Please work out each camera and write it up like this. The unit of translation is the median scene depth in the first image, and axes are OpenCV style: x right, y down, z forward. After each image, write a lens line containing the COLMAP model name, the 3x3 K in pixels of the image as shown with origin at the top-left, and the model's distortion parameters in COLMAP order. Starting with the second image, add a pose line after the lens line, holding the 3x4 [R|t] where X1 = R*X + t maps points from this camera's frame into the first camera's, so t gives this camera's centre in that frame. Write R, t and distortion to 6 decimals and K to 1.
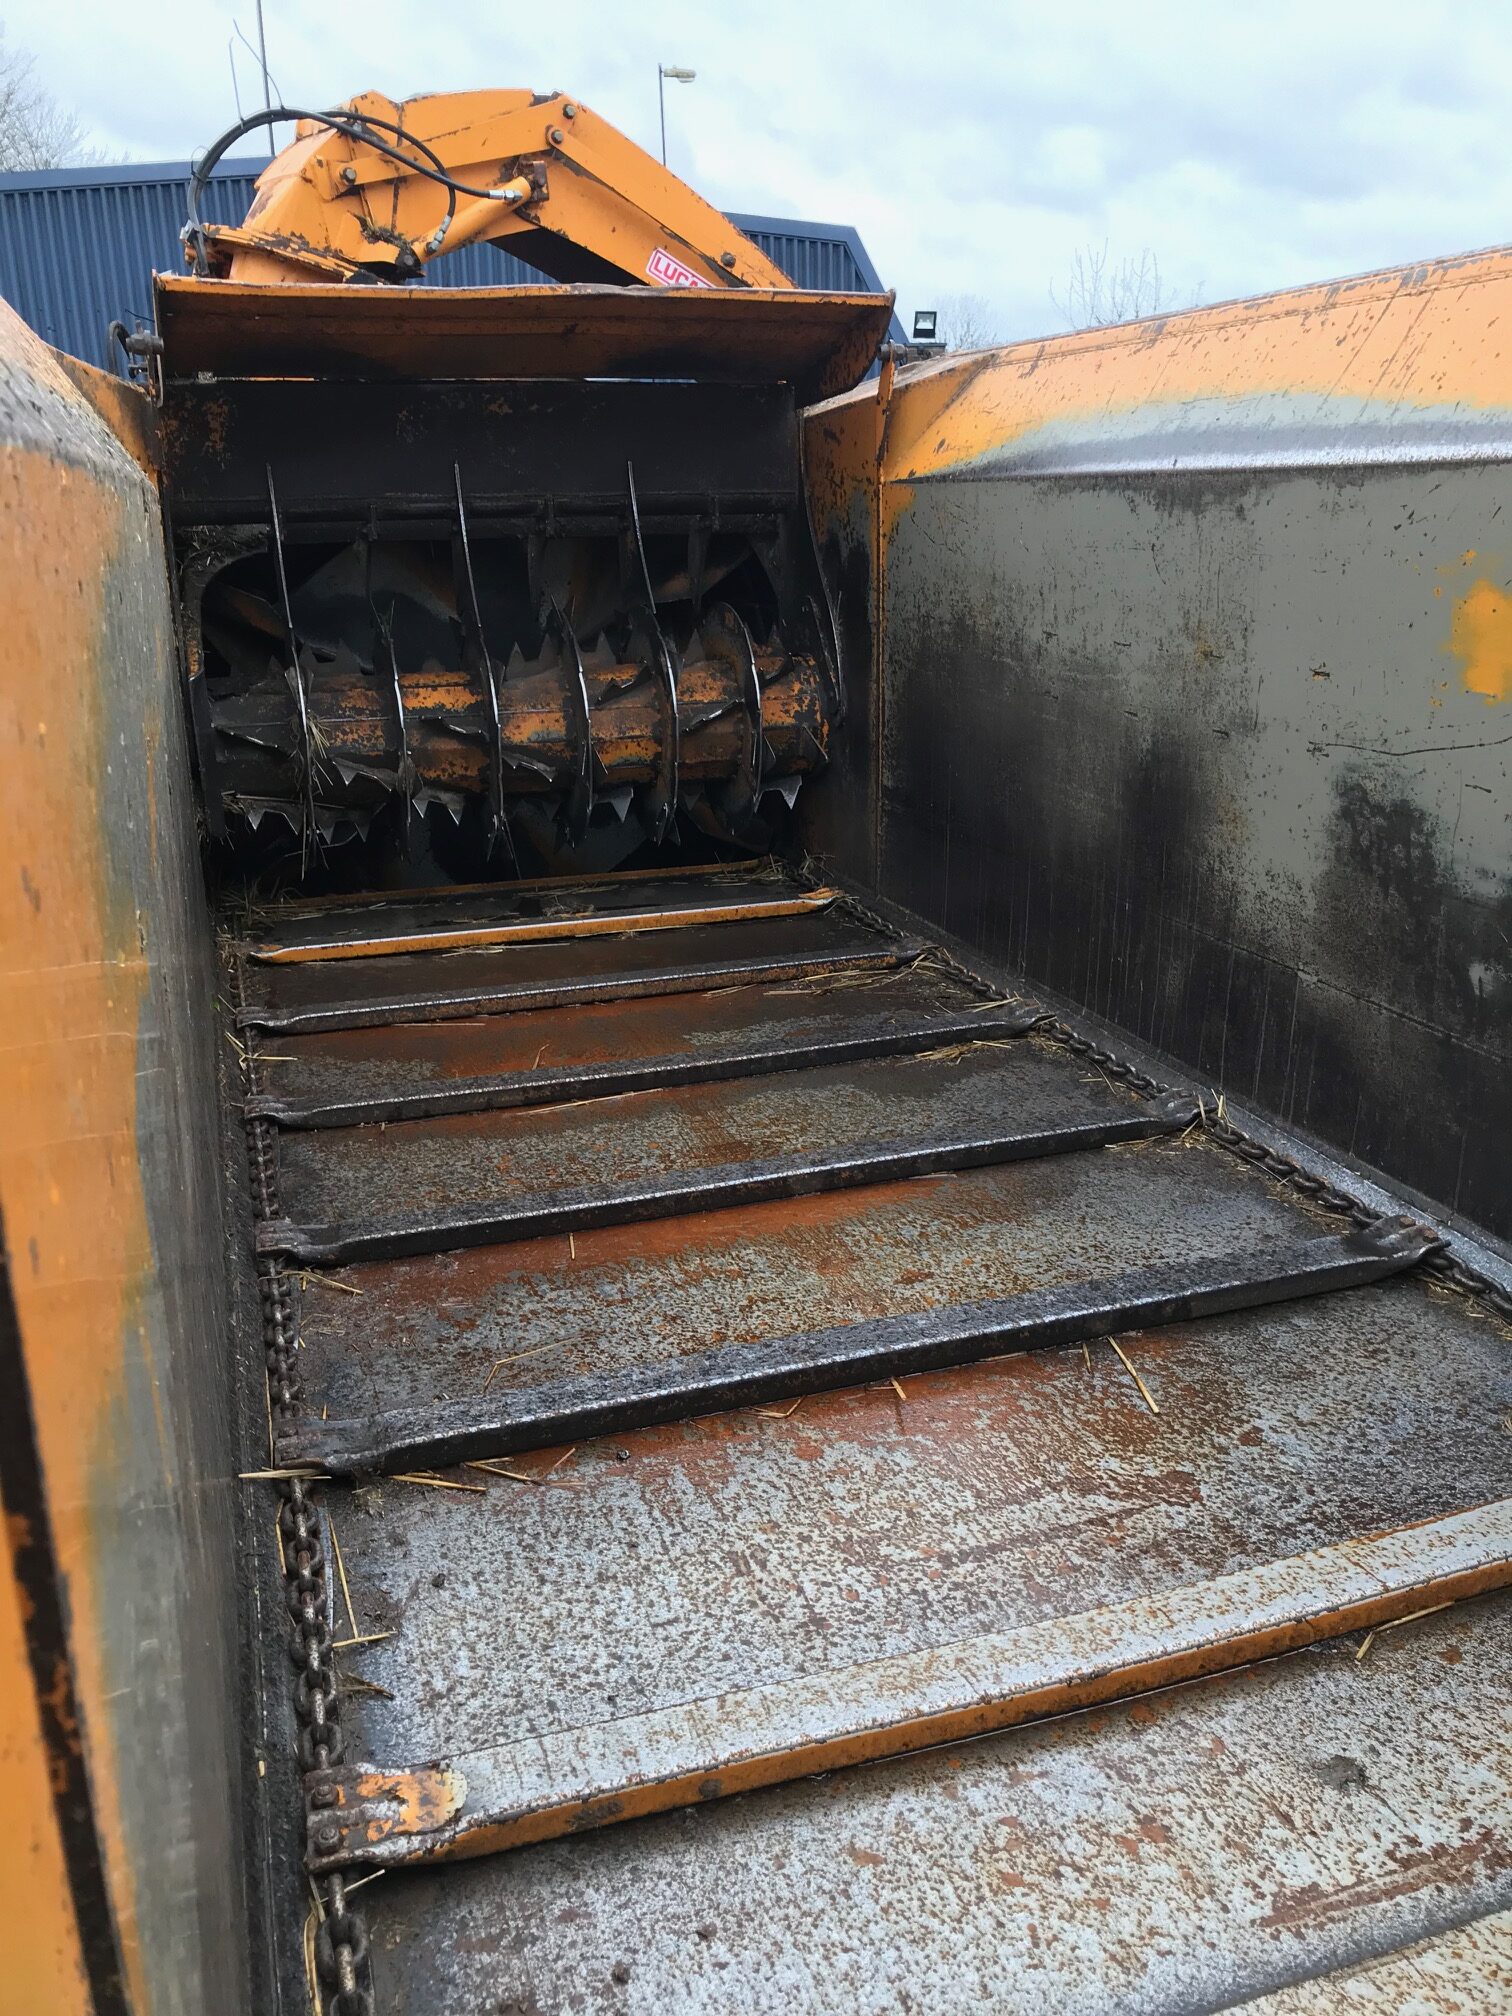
lens RADIAL K [[1715.6, 0, 756.0], [0, 1715.6, 1008.0], [0, 0, 1]] dist [0.005543, 0.021690]
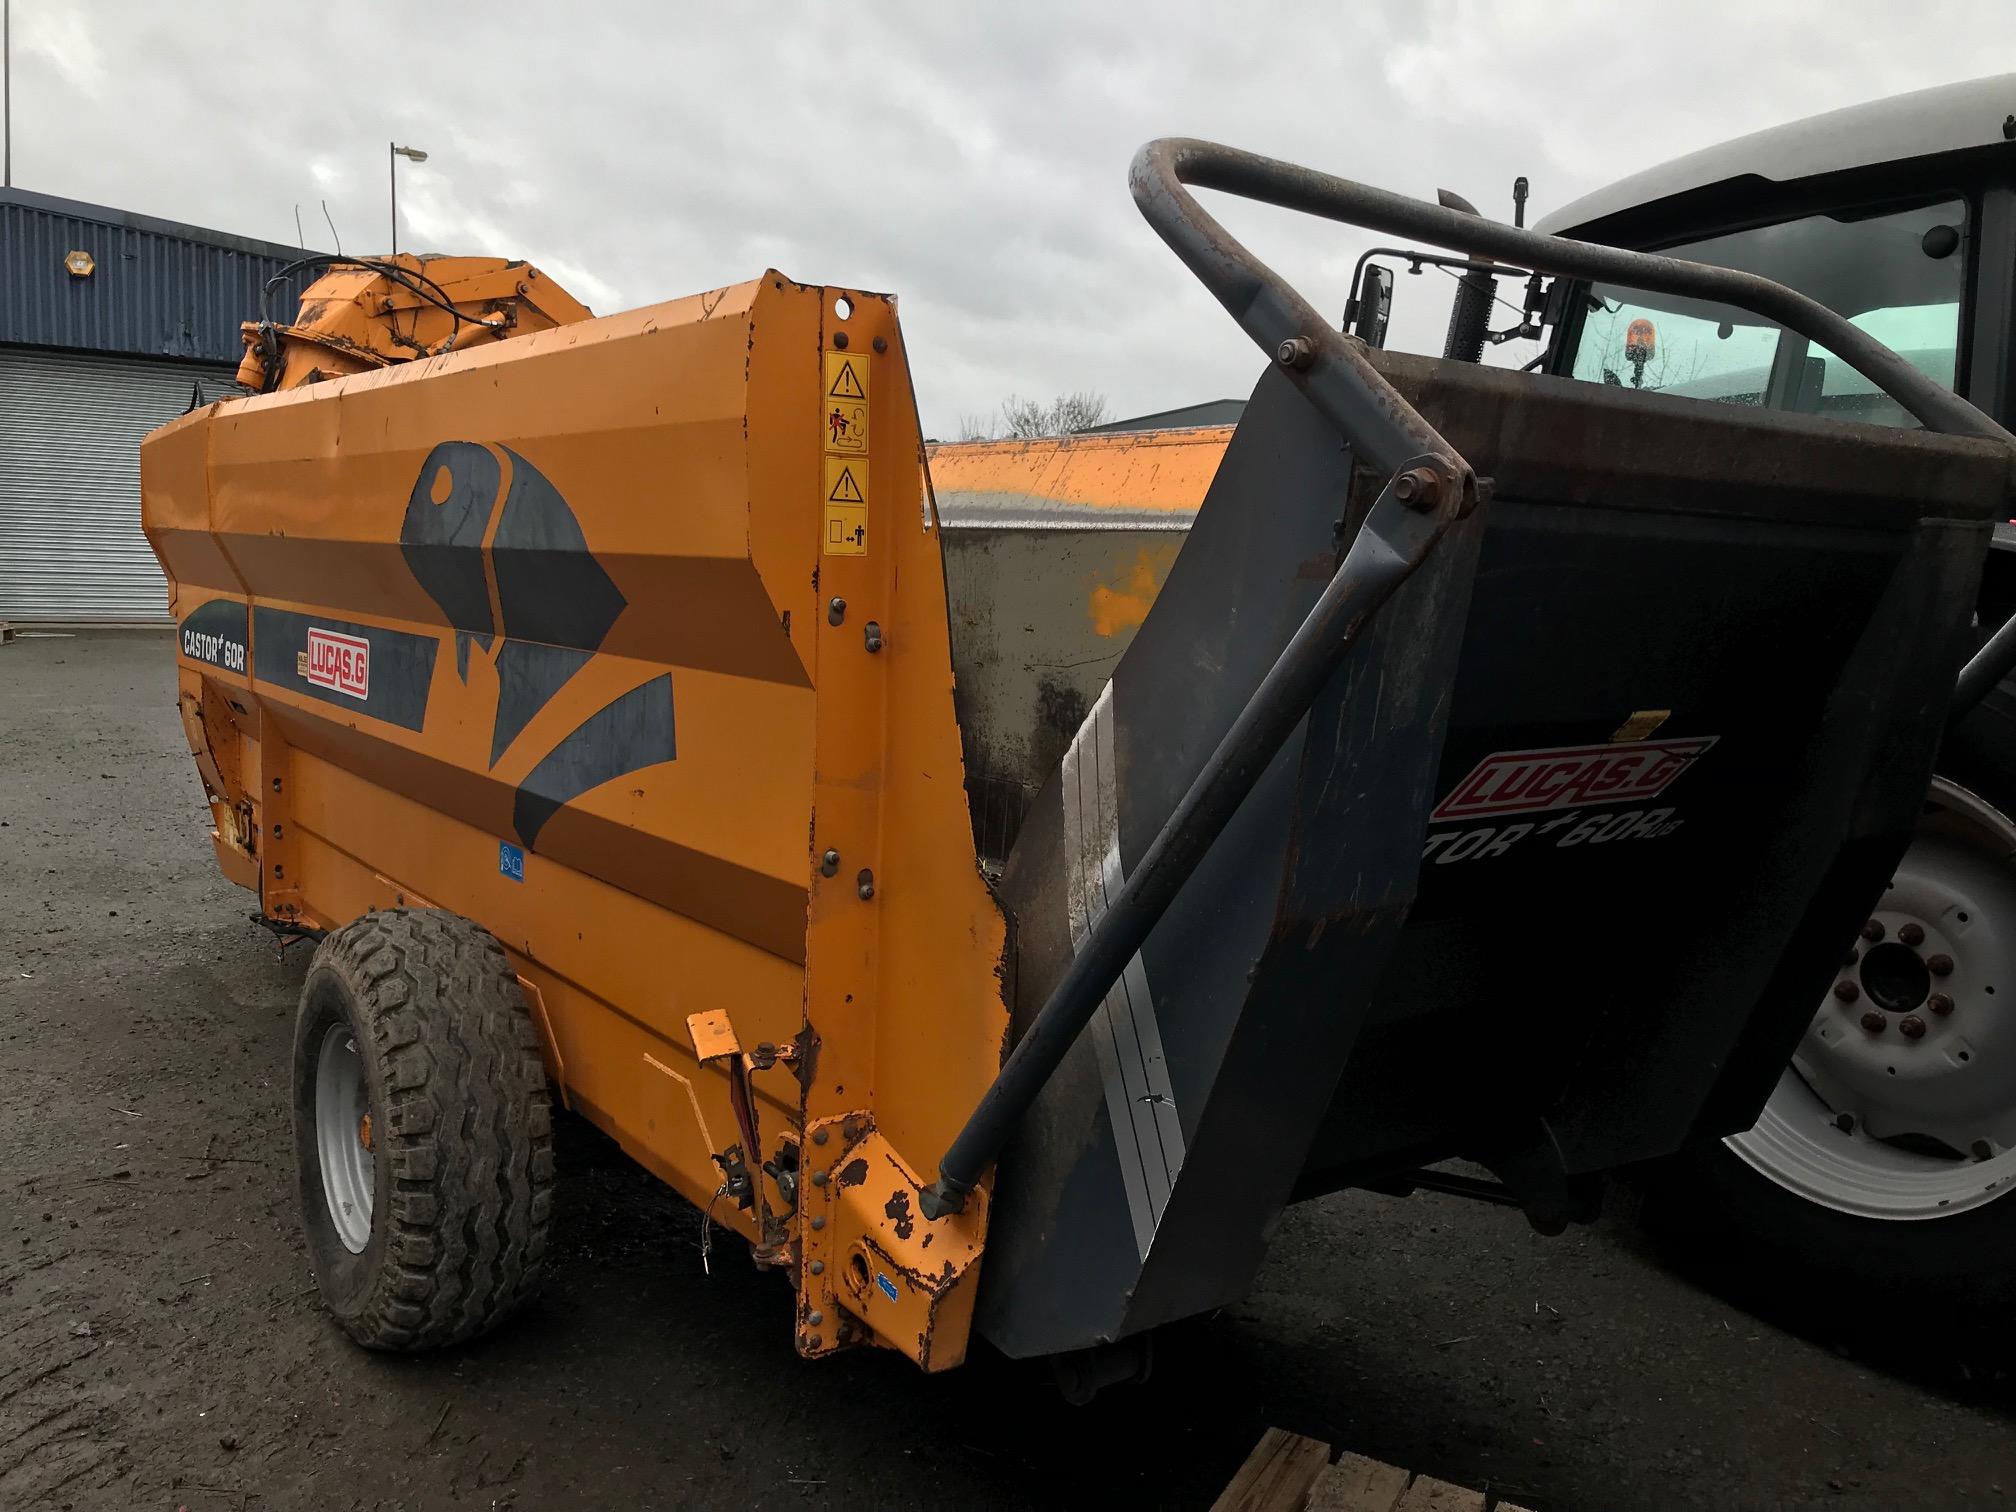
lens RADIAL K [[1662.2, 0, 973.4], [0, 1662.2, 750.8], [0, 0, 1]] dist [0.107631, -0.209371]
pose [[0.956173, 0.018088, 0.292244, -0.267423], [0.031012, 0.986220, -0.162506, 0.231941], [-0.291156, 0.164447, 0.942436, -0.704883]]
